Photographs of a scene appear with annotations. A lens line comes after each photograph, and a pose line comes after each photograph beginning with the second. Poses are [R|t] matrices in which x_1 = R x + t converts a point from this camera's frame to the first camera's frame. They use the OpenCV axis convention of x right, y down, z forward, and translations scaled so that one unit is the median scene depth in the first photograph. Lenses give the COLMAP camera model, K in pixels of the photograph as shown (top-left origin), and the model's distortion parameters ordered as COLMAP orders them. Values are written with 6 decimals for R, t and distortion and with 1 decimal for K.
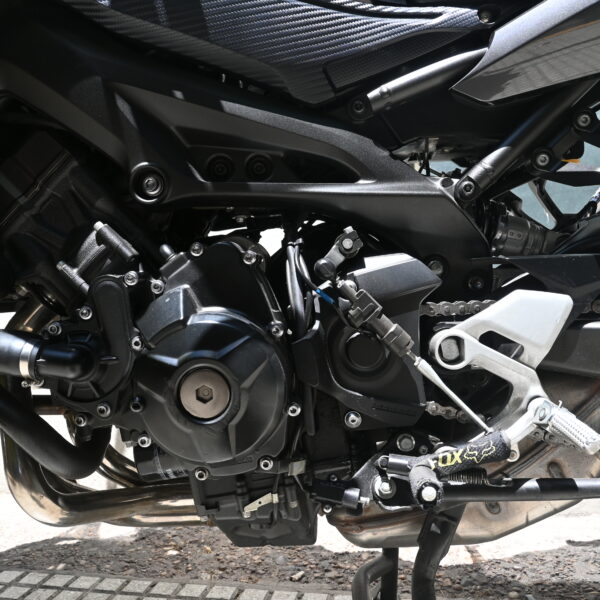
lens RADIAL K [[600.8, 0, 301.8], [0, 600.8, 296.8], [0, 0, 1]] dist [0.007865, -0.013510]
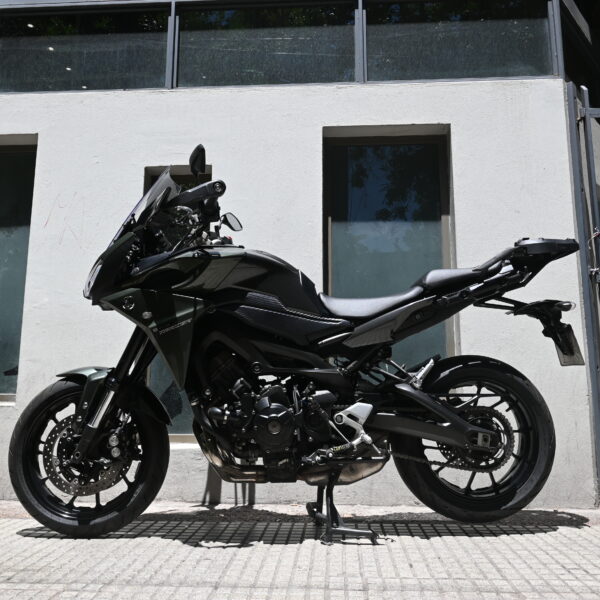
lens RADIAL K [[600.8, 0, 301.8], [0, 600.8, 296.8], [0, 0, 1]] dist [0.007865, -0.013510]
pose [[0.994036, 0.060069, 0.091015, -0.329011], [-0.042265, 0.981595, -0.186239, 0.050797], [-0.100527, 0.181282, 0.978280, -2.521648]]
